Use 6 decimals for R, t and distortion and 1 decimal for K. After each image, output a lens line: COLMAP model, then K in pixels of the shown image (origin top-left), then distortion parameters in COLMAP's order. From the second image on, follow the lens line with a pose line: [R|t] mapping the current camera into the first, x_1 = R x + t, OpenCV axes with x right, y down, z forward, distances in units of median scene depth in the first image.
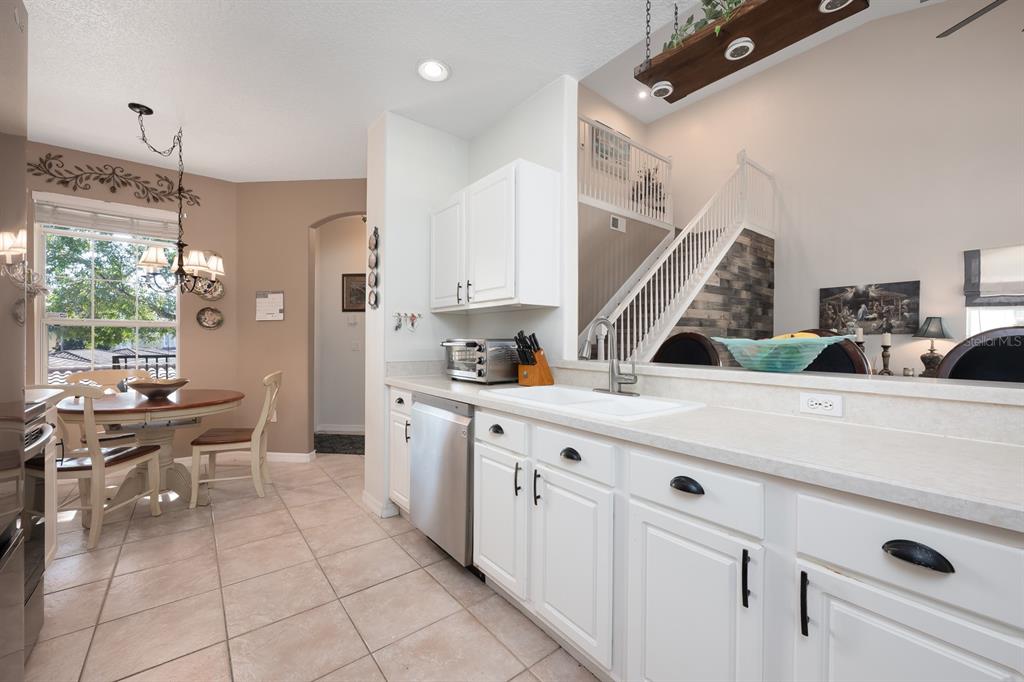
lens RADIAL K [[404.3, 0, 509.7], [0, 404.3, 341.0], [0, 0, 1]] dist [-0.001464, -0.000349]
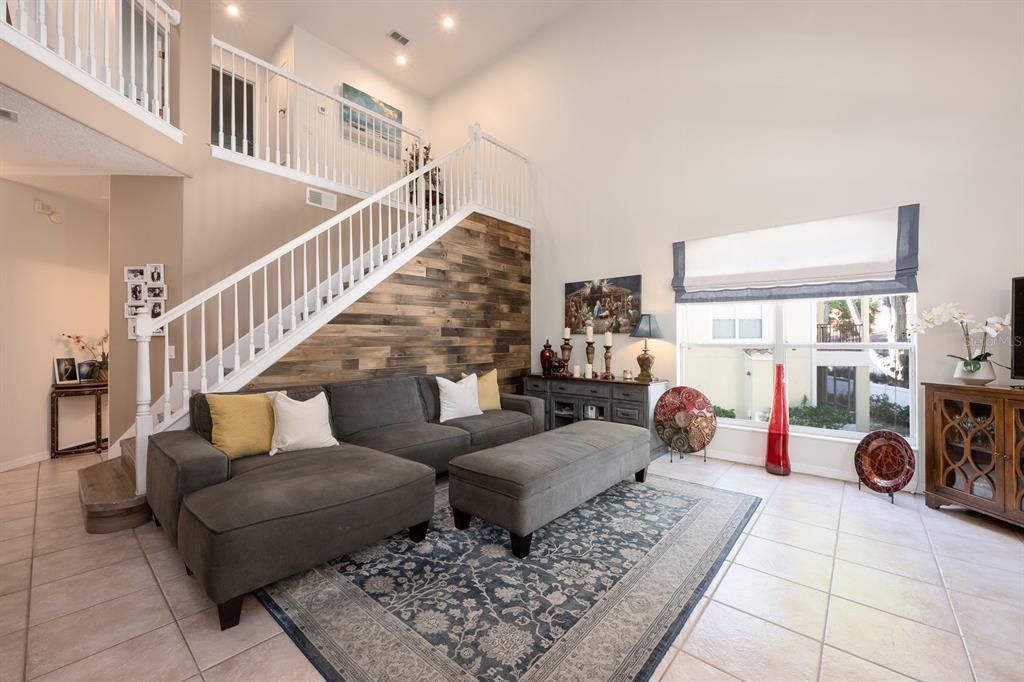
lens RADIAL K [[404.3, 0, 509.2], [0, 404.3, 338.5], [0, 0, 1]] dist [-0.001464, -0.000349]
pose [[0.983487, -0.006137, 0.180875, 0.525172], [0.007912, 0.999927, -0.009091, 0.001241], [-0.180806, 0.010372, 0.983464, 0.143587]]
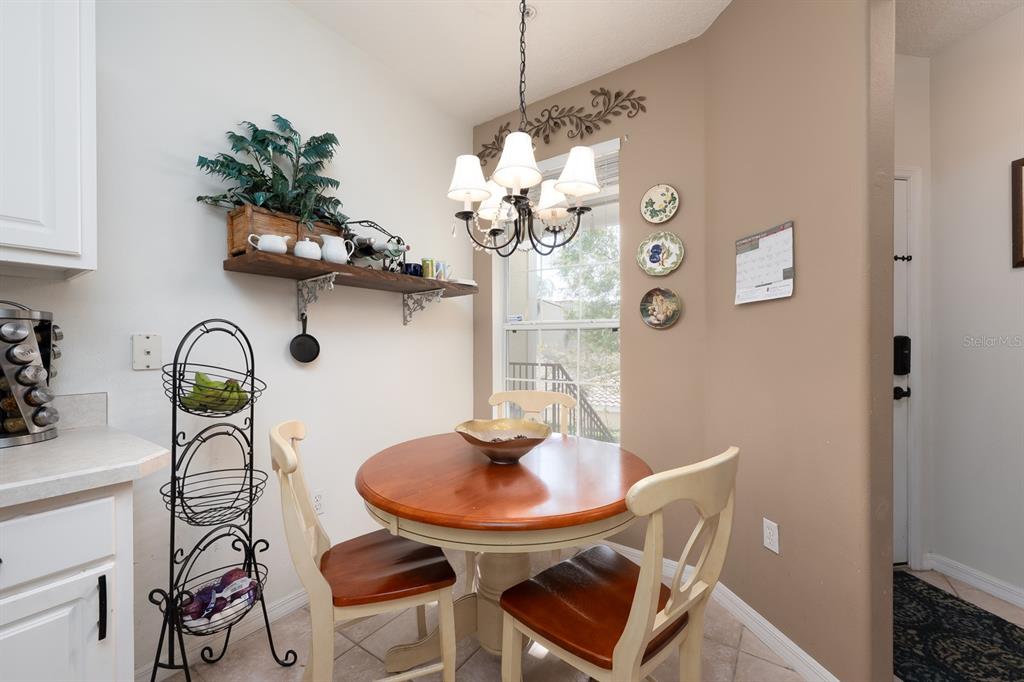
lens RADIAL K [[404.3, 0, 515.5], [0, 404.3, 343.9], [0, 0, 1]] dist [-0.001464, -0.000349]
pose [[0.296399, -0.010484, -0.955007, -0.200994], [0.001400, 0.999943, -0.010543, -0.002206], [0.955063, 0.001788, 0.296397, 0.466236]]
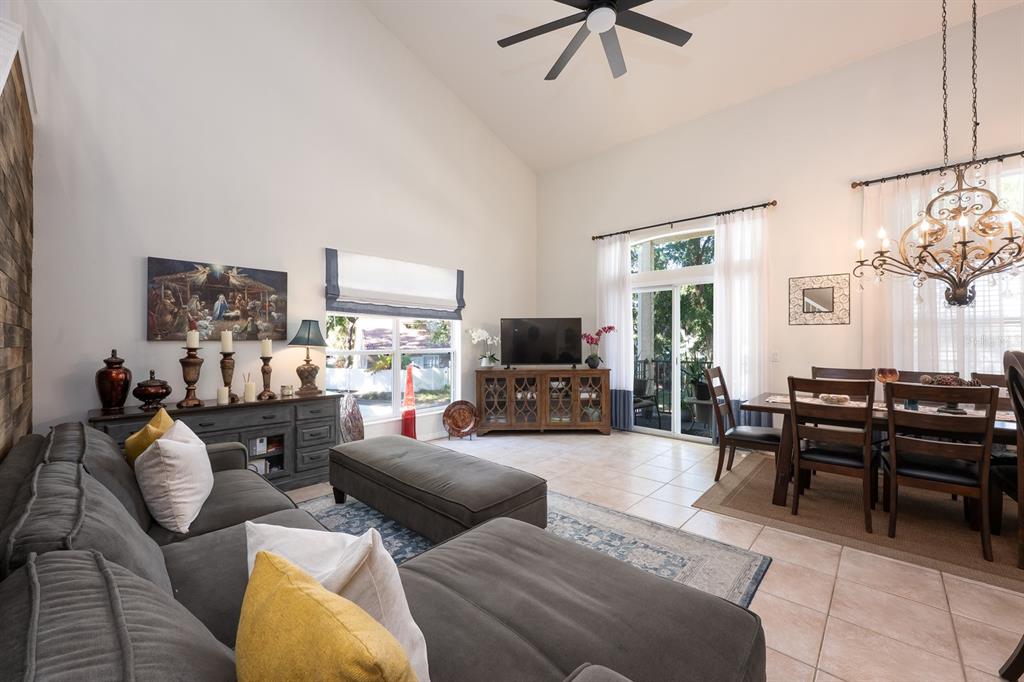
lens RADIAL K [[404.3, 0, 510.2], [0, 404.3, 339.9], [0, 0, 1]] dist [-0.001464, -0.000349]
pose [[-0.154230, -0.002901, 0.988031, 0.161043], [0.001414, 0.999994, 0.003157, -0.019183], [-0.988034, 0.001884, -0.154225, 0.654215]]
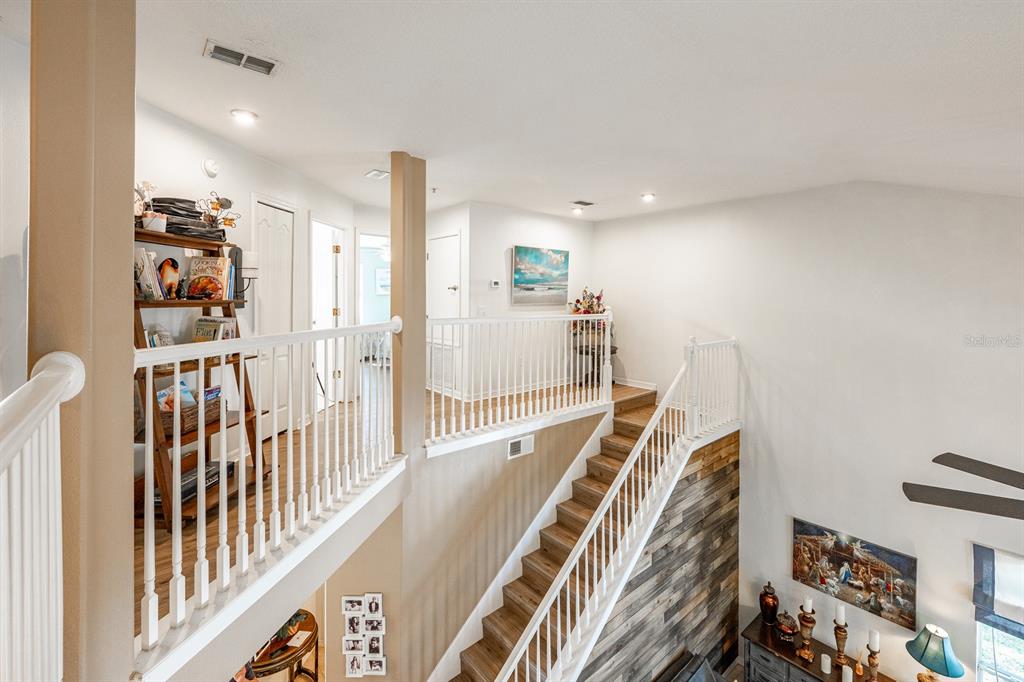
lens RADIAL K [[445.2, 0, 537.8], [0, 445.2, 299.5], [0, 0, 1]] dist [0.001778, -0.000594]
pose [[0.997425, -0.000835, 0.071710, 0.259278], [0.000608, 0.999995, 0.003194, -0.589418], [-0.071712, -0.003143, 0.997420, 0.232080]]
